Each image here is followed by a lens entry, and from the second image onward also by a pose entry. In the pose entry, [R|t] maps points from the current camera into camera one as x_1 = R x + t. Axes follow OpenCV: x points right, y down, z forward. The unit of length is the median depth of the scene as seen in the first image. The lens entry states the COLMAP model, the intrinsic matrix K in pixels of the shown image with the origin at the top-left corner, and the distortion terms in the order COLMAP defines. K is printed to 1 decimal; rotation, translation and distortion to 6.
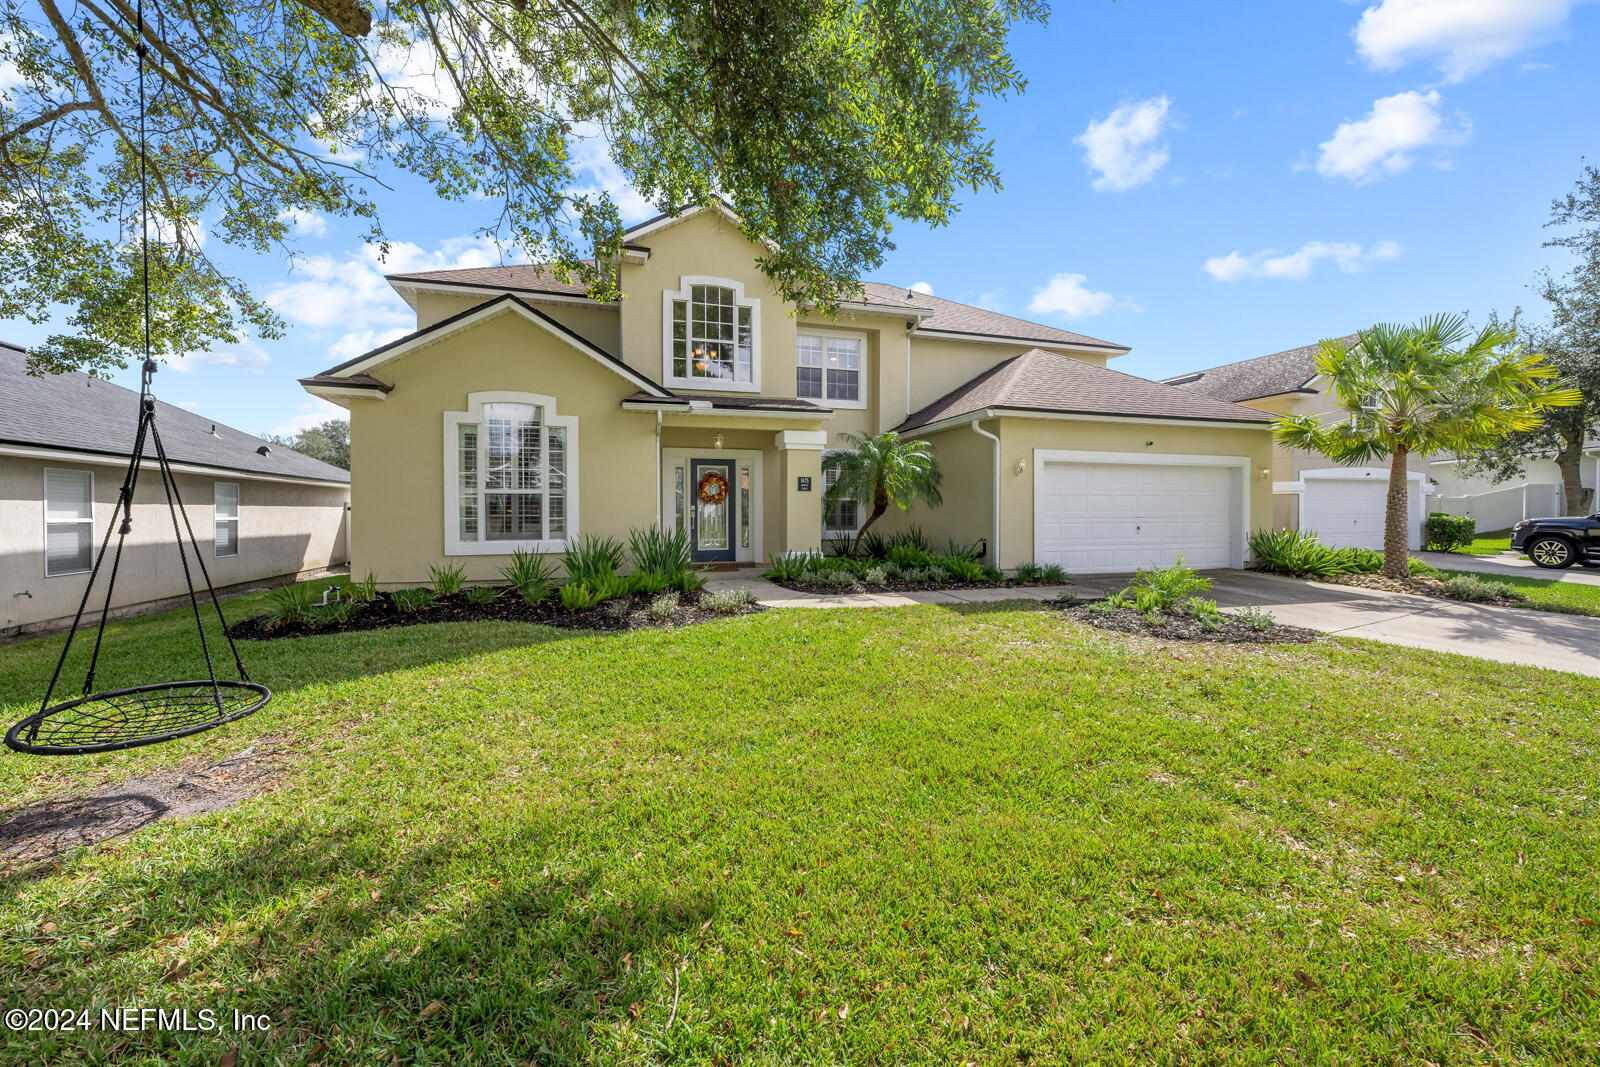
lens RADIAL K [[637.7, 0, 781.2], [0, 637.7, 515.3], [0, 0, 1]] dist [-0.000672, 0.000043]
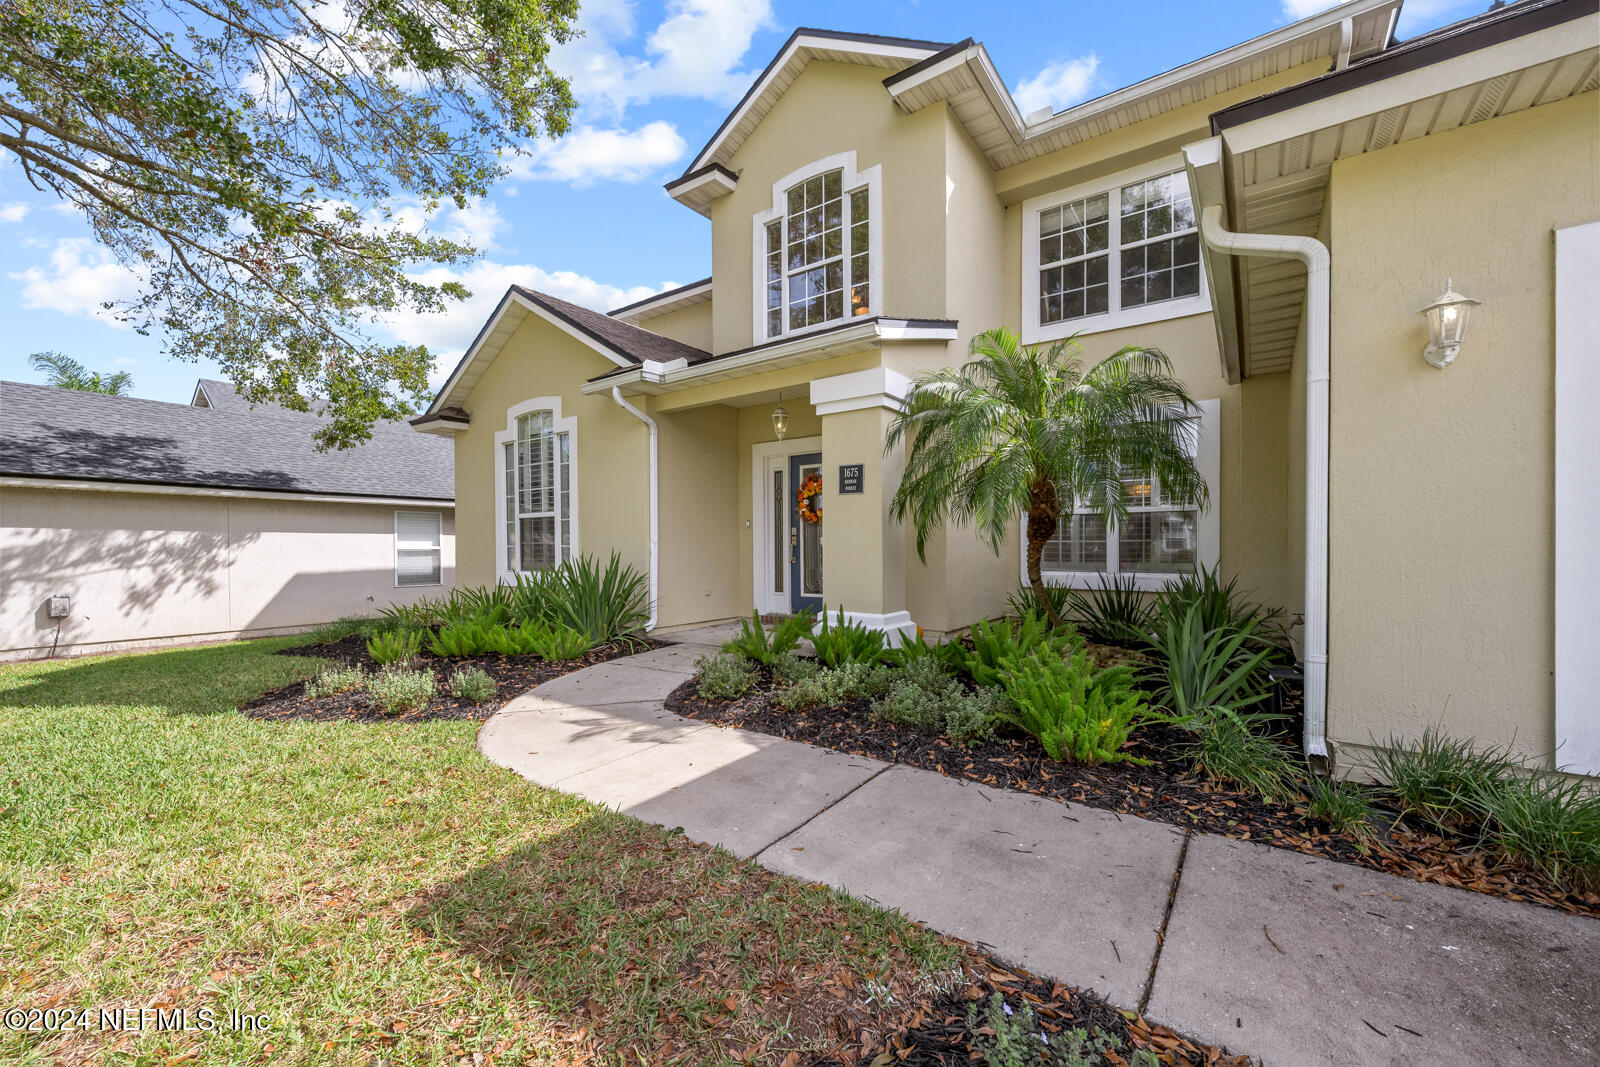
lens RADIAL K [[639.1, 0, 795.5], [0, 639.1, 540.6], [0, 0, 1]] dist [0.000423, 0.000133]
pose [[0.606657, -0.008128, -0.794922, 0.409142], [-0.001481, 0.999934, -0.011354, 0.005613], [0.794963, 0.008066, 0.606605, 0.653263]]
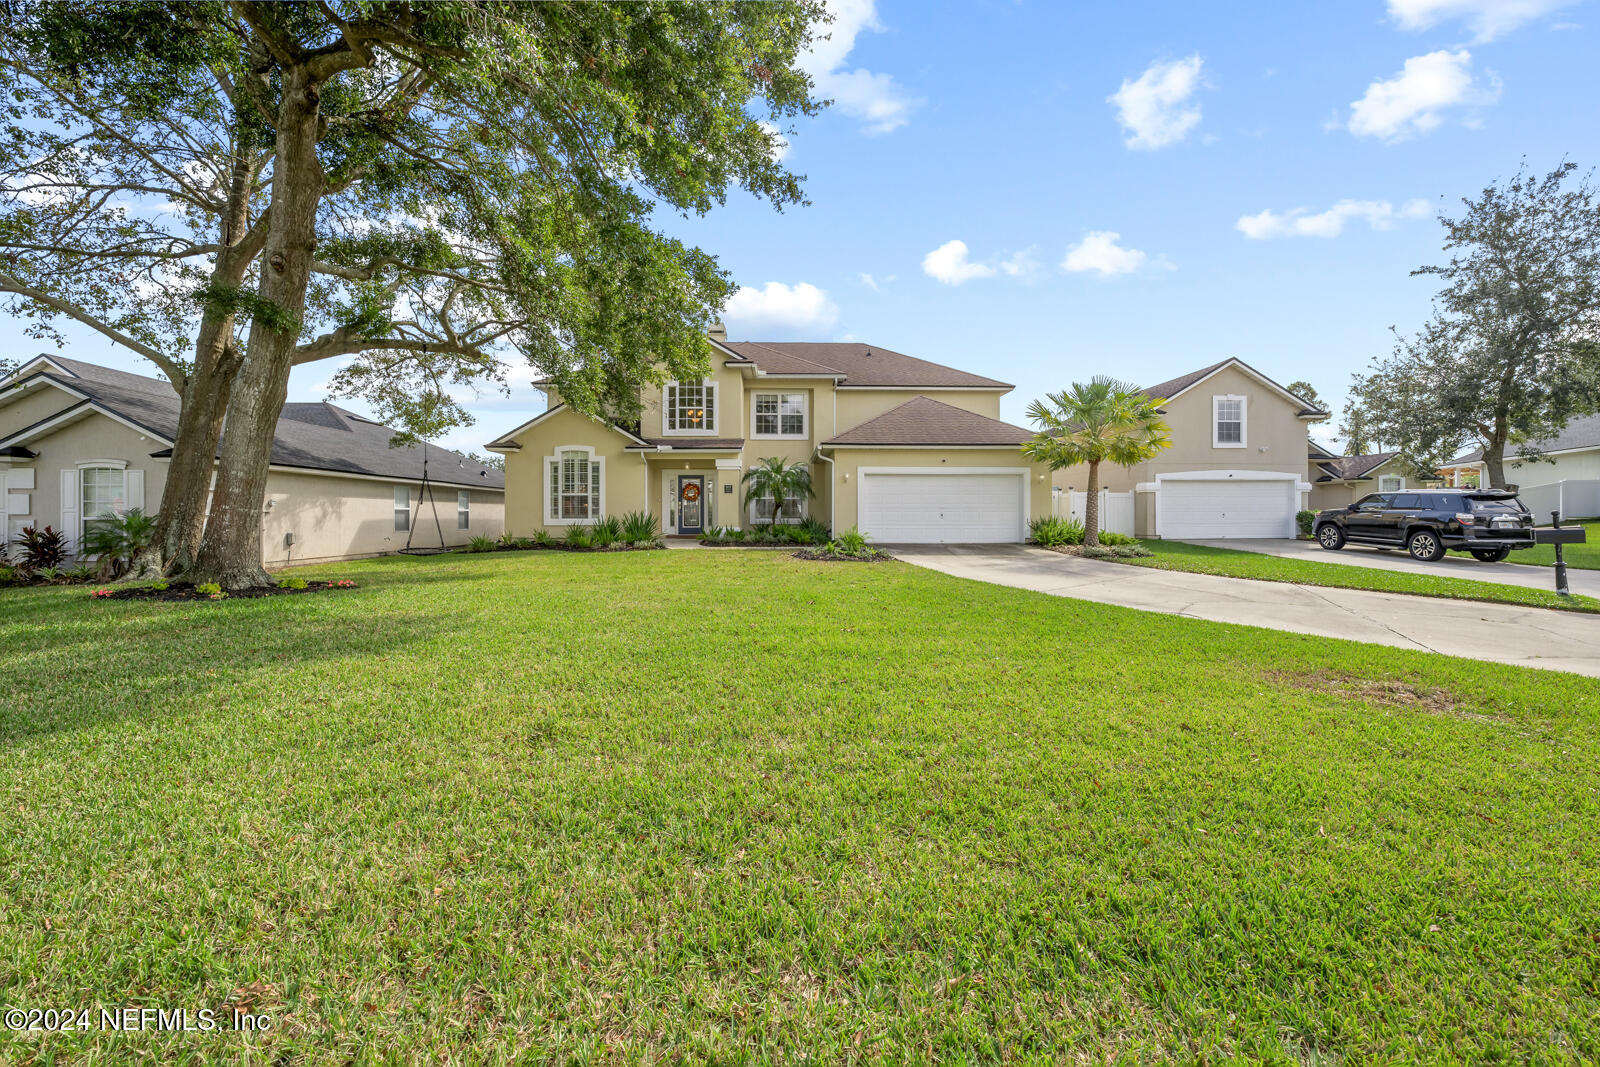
lens RADIAL K [[639.1, 0, 795.5], [0, 639.1, 540.6], [0, 0, 1]] dist [0.000423, 0.000133]
pose [[0.962714, 0.011089, -0.270293, 0.697780], [-0.002590, 0.999492, 0.031779, 0.037827], [0.270508, -0.029894, 0.962253, -0.669767]]
